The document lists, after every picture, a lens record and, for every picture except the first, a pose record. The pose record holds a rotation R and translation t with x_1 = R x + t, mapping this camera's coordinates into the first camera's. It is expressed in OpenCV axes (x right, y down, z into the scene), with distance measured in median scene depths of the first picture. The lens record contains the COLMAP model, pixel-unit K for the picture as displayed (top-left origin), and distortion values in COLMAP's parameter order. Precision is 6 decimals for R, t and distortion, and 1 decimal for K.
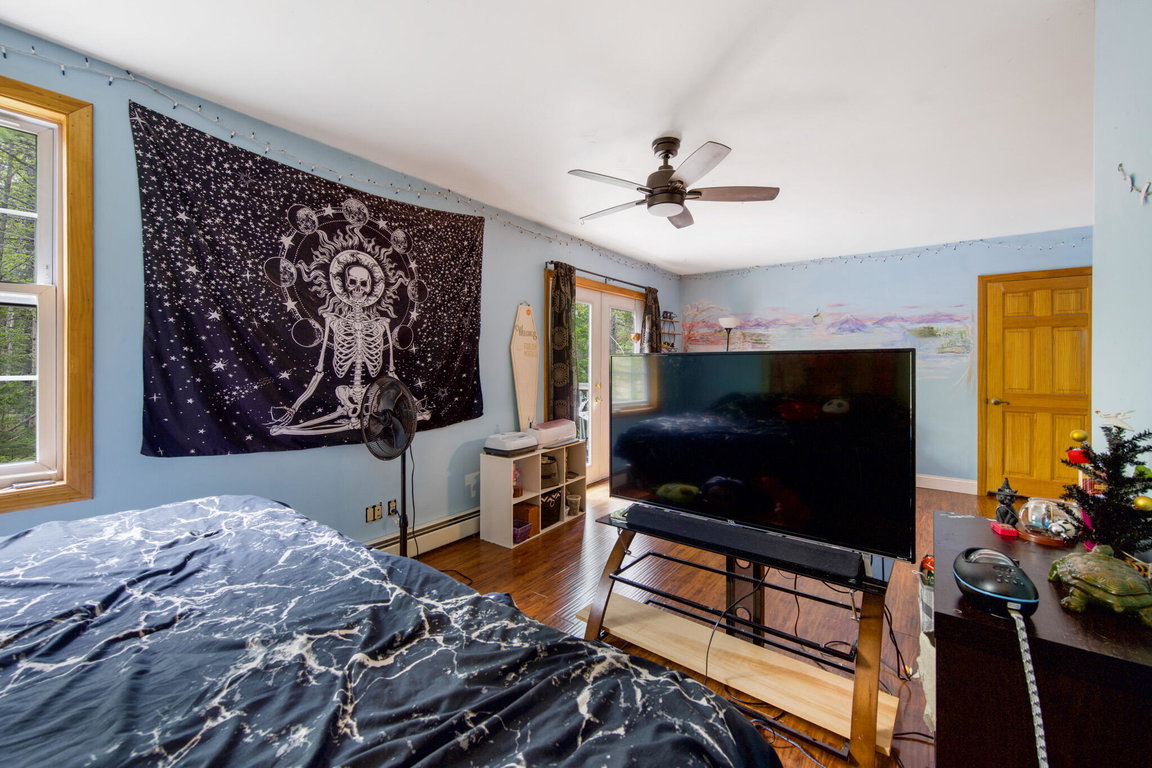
lens RADIAL K [[466.1, 0, 553.0], [0, 466.1, 364.5], [0, 0, 1]] dist [-0.000046, 0.000048]
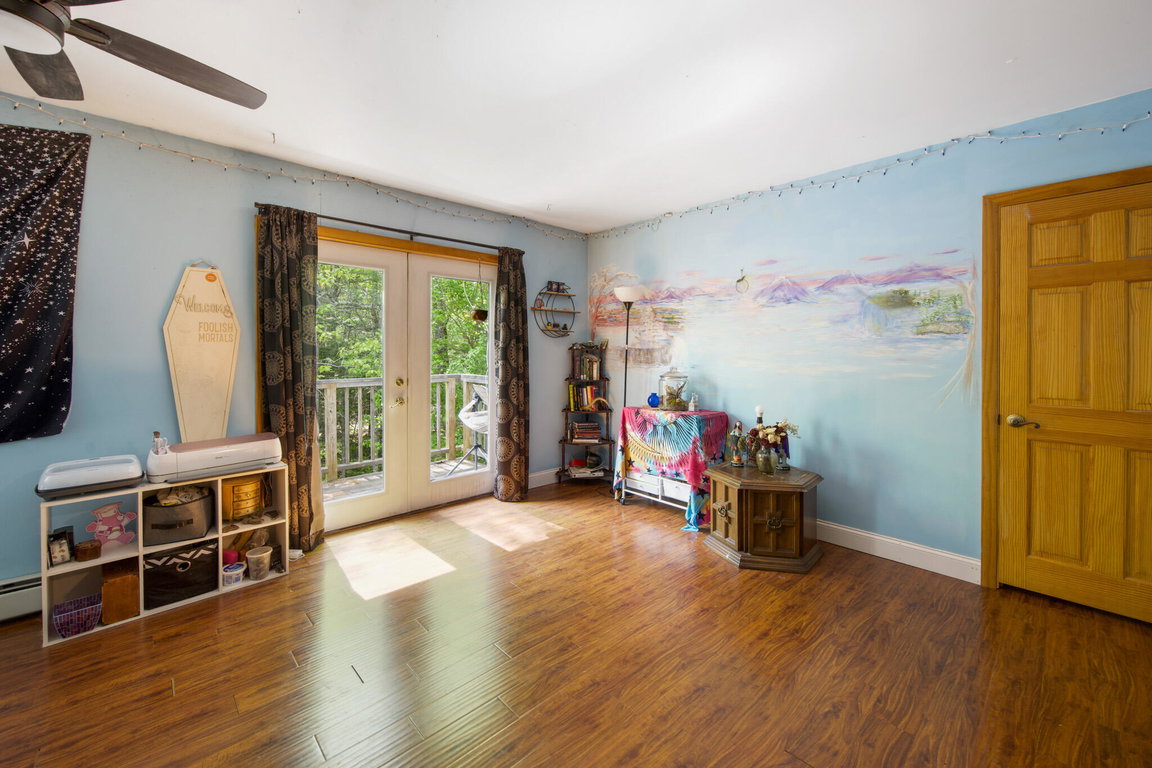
lens RADIAL K [[466.1, 0, 555.1], [0, 466.1, 352.2], [0, 0, 1]] dist [-0.000046, 0.000048]
pose [[0.985462, 0.000275, -0.169898, 0.638668], [-0.000220, 1.000000, 0.000340, -0.002098], [0.169898, -0.000297, 0.985462, 0.458411]]
